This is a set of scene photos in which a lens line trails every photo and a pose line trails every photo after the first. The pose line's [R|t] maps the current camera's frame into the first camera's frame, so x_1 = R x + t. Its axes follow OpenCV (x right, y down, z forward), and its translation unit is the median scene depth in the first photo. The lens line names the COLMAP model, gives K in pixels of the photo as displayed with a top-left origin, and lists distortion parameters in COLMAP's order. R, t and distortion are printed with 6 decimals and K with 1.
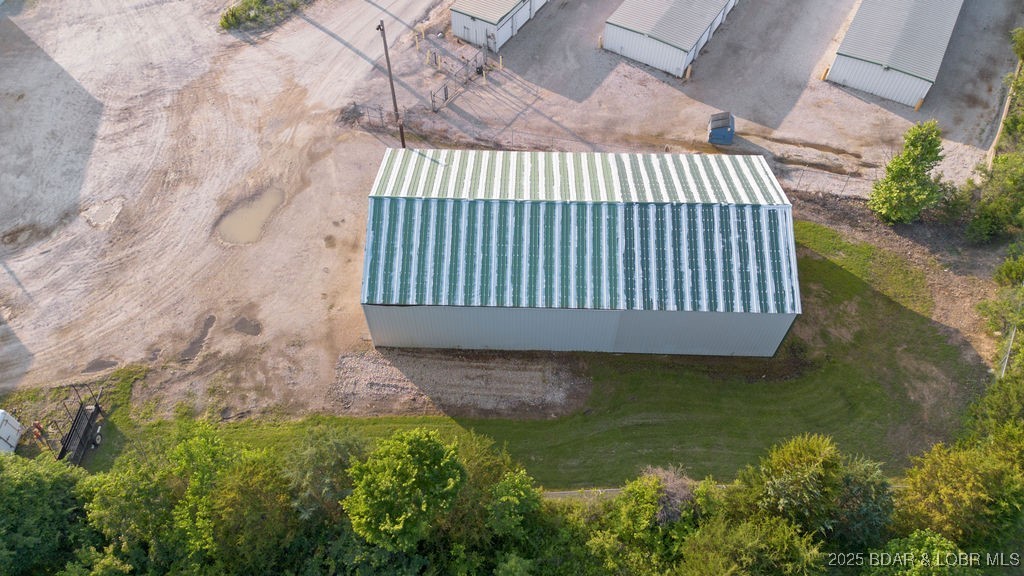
lens RADIAL K [[702.3, 0, 511.6], [0, 702.3, 292.2], [0, 0, 1]] dist [0.081685, -0.105906]
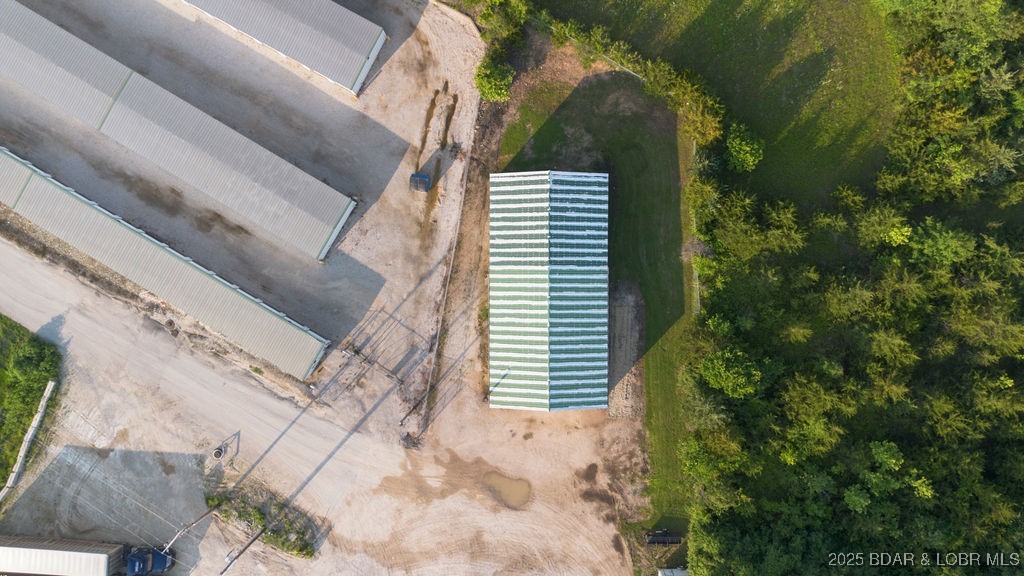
lens RADIAL K [[702.3, 0, 511.6], [0, 702.3, 292.2], [0, 0, 1]] dist [0.081685, -0.105906]
pose [[-0.024999, -0.999549, -0.016619, 0.121716], [0.835467, -0.030019, 0.548720, -1.139537], [-0.548971, -0.000167, 0.835841, -0.397742]]
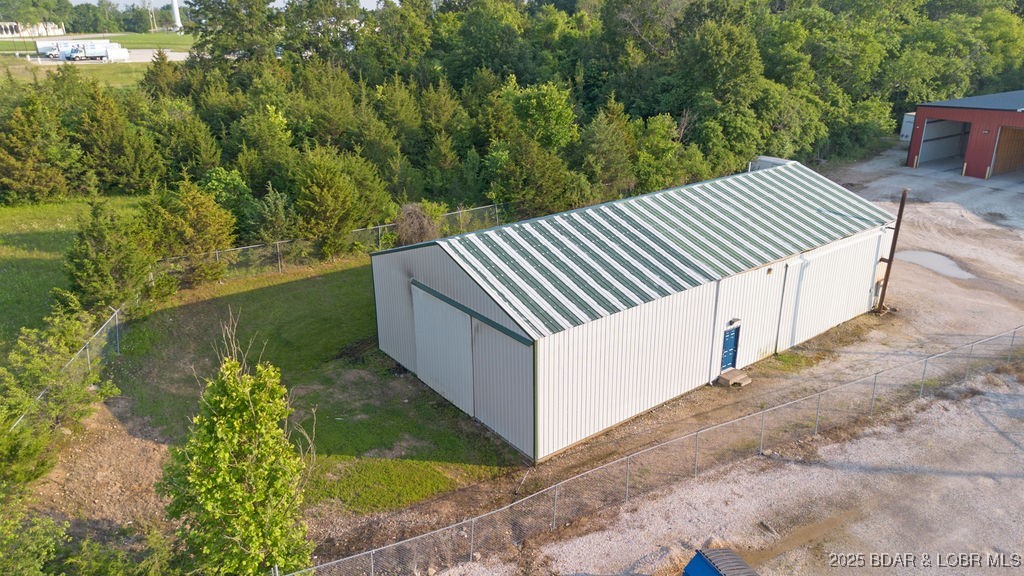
lens RADIAL K [[702.3, 0, 511.6], [0, 702.3, 292.2], [0, 0, 1]] dist [0.081685, -0.105906]
pose [[-0.785770, 0.226592, -0.575519, 0.726489], [-0.496311, 0.324288, 0.805303, -0.678639], [0.369109, 0.918419, -0.142356, 1.140871]]
